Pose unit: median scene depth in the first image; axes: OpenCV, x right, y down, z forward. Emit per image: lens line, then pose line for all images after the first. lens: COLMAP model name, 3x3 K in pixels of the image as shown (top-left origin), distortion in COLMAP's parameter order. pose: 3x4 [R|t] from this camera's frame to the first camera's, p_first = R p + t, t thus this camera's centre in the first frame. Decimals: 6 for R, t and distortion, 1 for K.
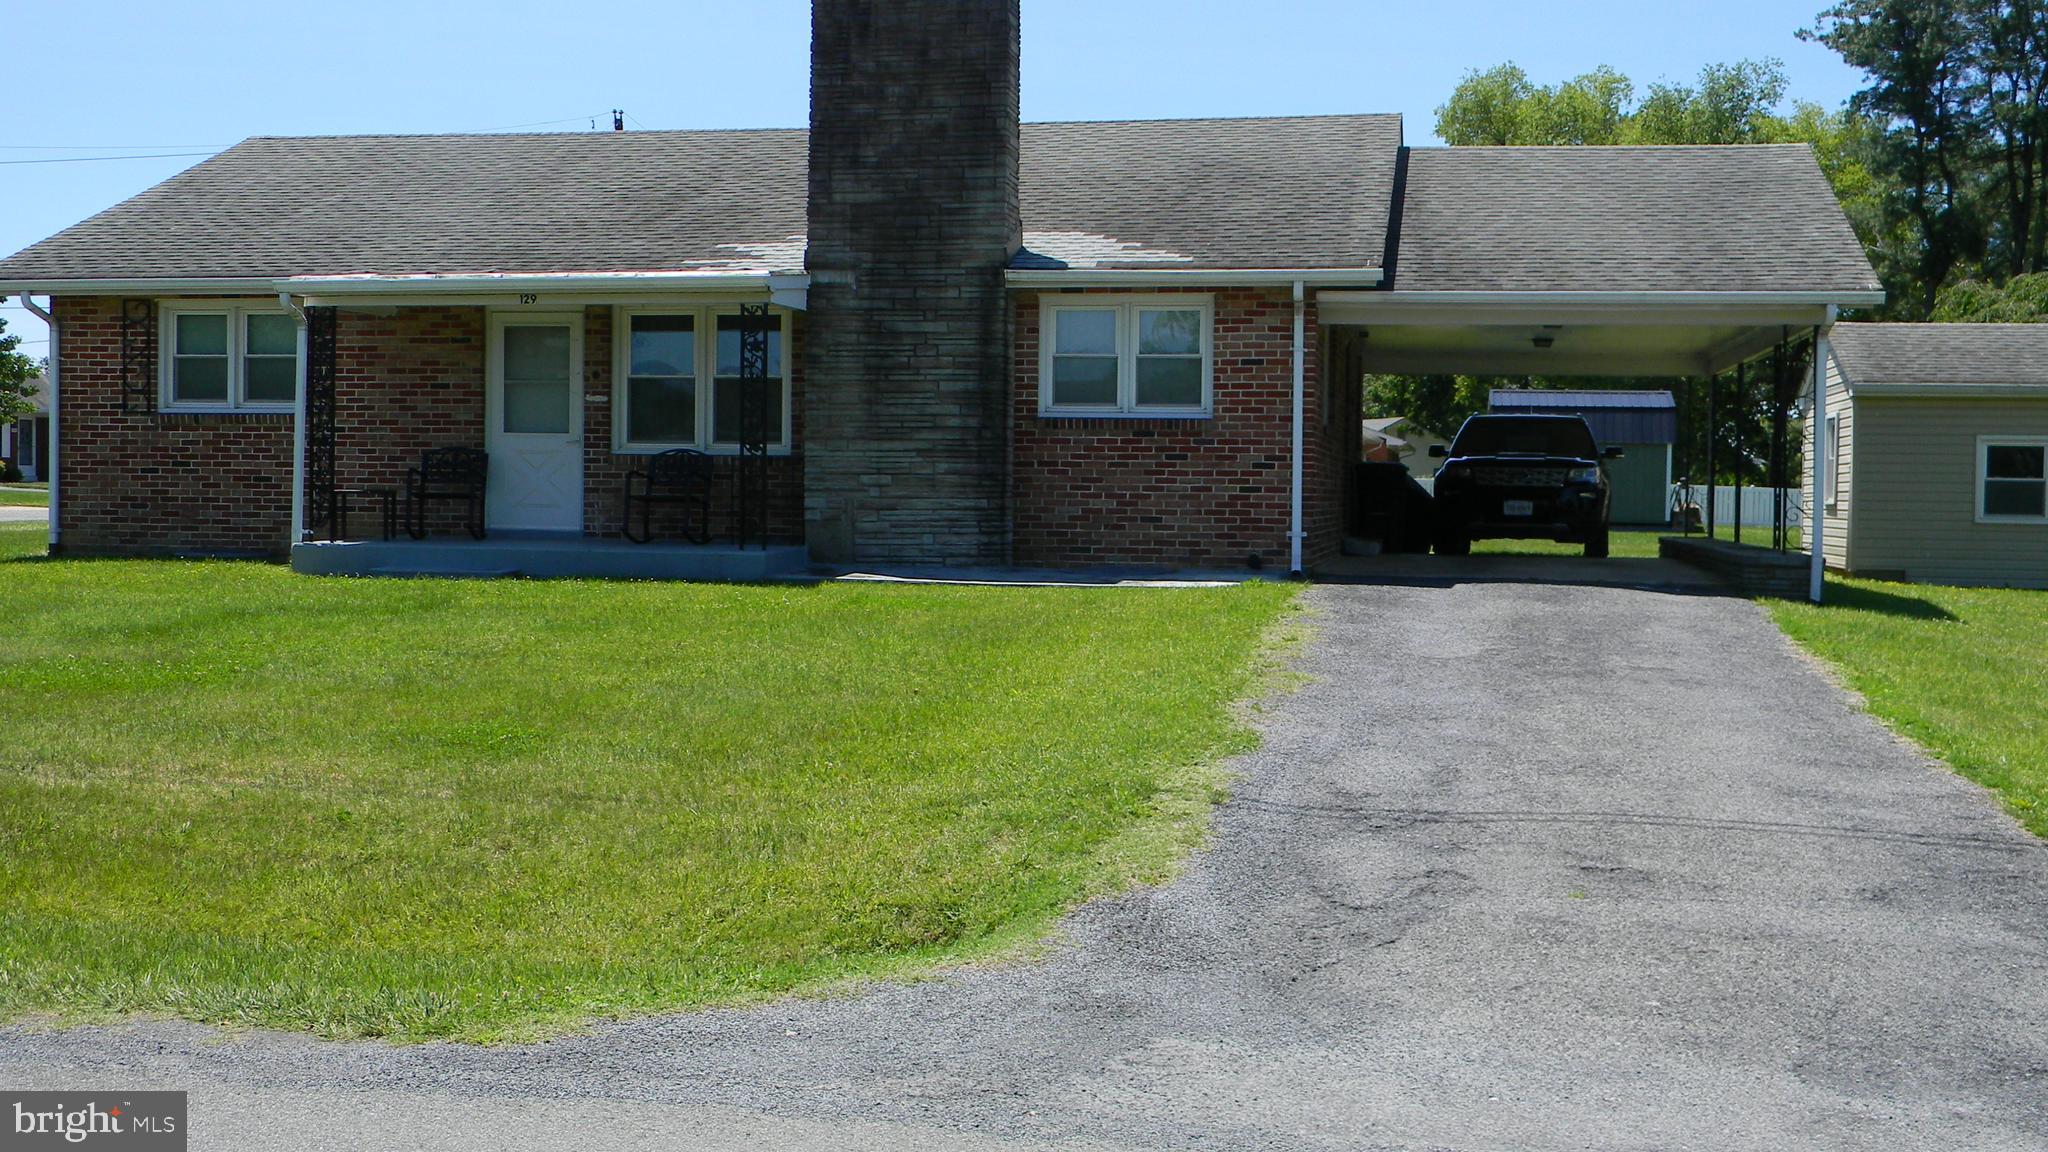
lens RADIAL K [[2203.9, 0, 1030.9], [0, 2203.9, 560.4], [0, 0, 1]] dist [-0.000843, -0.017975]
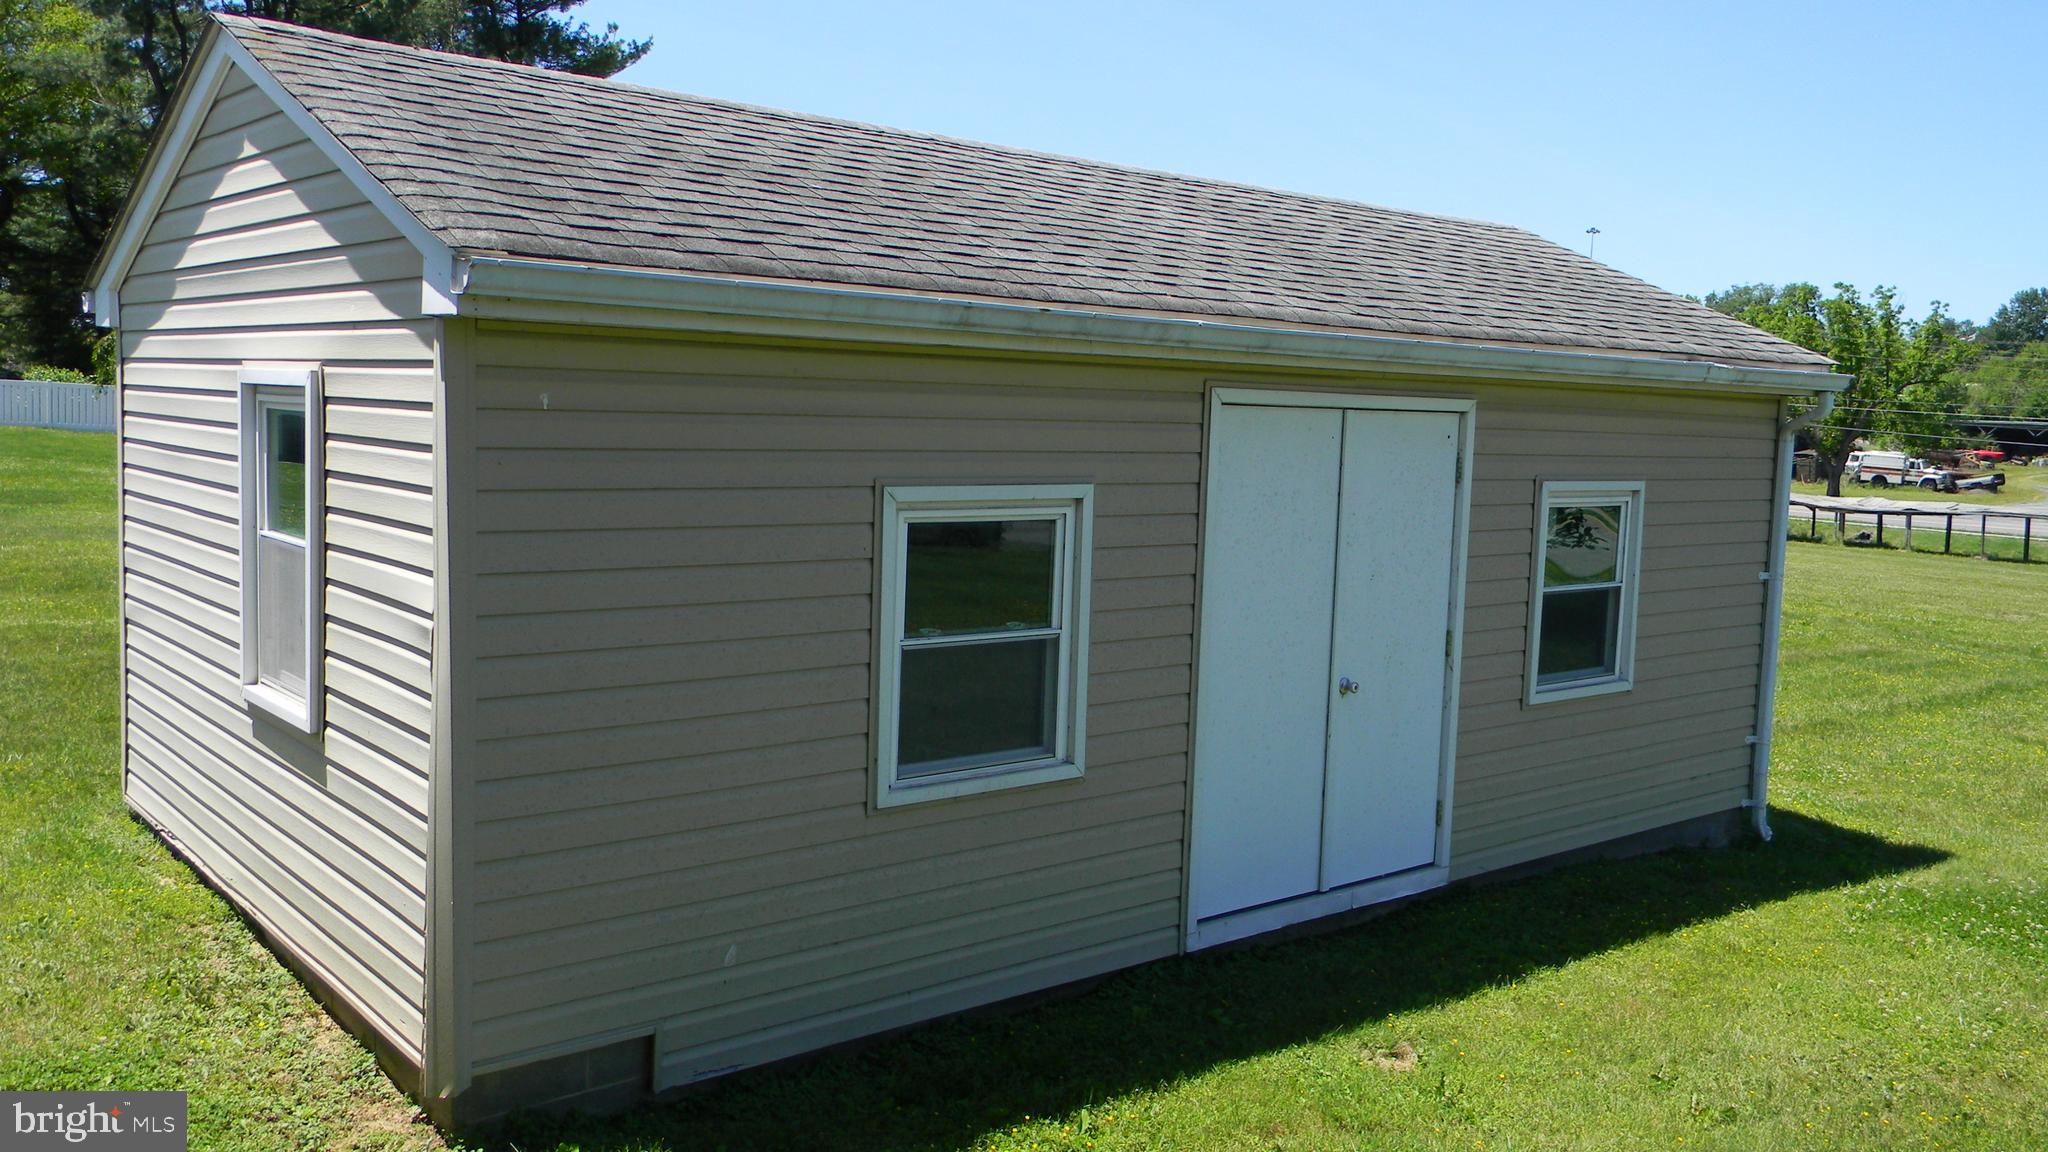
lens RADIAL K [[1654.2, 0, 1026.7], [0, 1654.2, 558.4], [0, 0, 1]] dist [0.017822, -0.038688]
pose [[0.630196, -0.066798, 0.773557, 0.383447], [-0.004757, 0.995942, 0.089877, -0.089359], [-0.776422, -0.060320, 0.627321, 1.158428]]
